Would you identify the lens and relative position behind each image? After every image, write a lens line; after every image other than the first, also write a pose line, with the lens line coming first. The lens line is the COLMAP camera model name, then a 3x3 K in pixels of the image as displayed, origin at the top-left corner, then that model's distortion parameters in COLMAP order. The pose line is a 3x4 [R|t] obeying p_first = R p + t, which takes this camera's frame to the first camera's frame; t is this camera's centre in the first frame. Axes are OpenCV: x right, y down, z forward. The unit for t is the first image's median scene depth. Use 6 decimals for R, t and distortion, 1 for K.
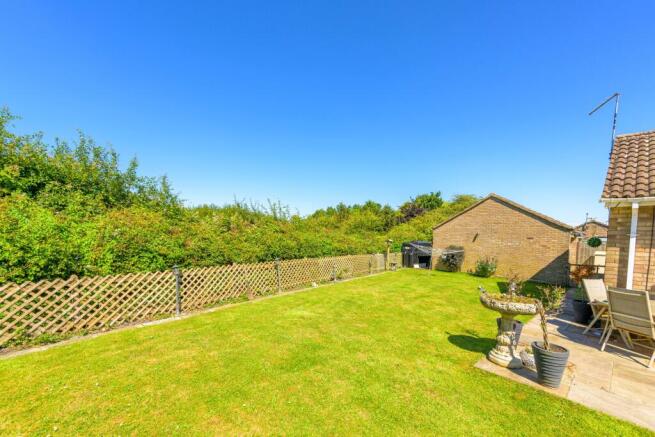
lens RADIAL K [[262.9, 0, 326.9], [0, 262.9, 244.5], [0, 0, 1]] dist [0.019997, 0.000091]
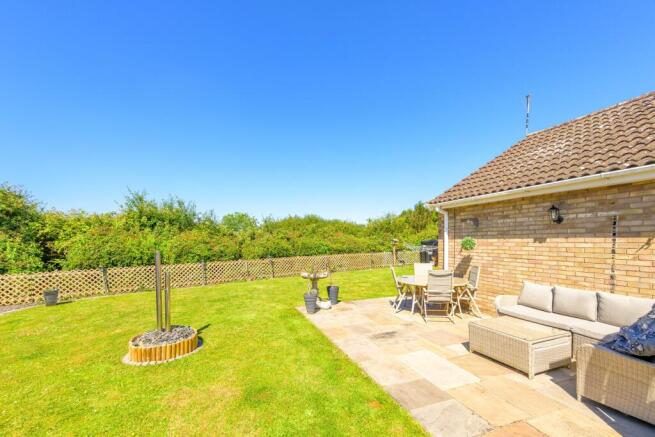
lens RADIAL K [[261.3, 0, 313.2], [0, 261.3, 243.4], [0, 0, 1]] dist [0.000186, 0.000018]
pose [[0.918756, -0.043304, -0.392443, 0.634785], [0.036664, 0.999030, -0.024403, 0.024129], [0.393119, 0.008032, 0.919453, -0.293608]]
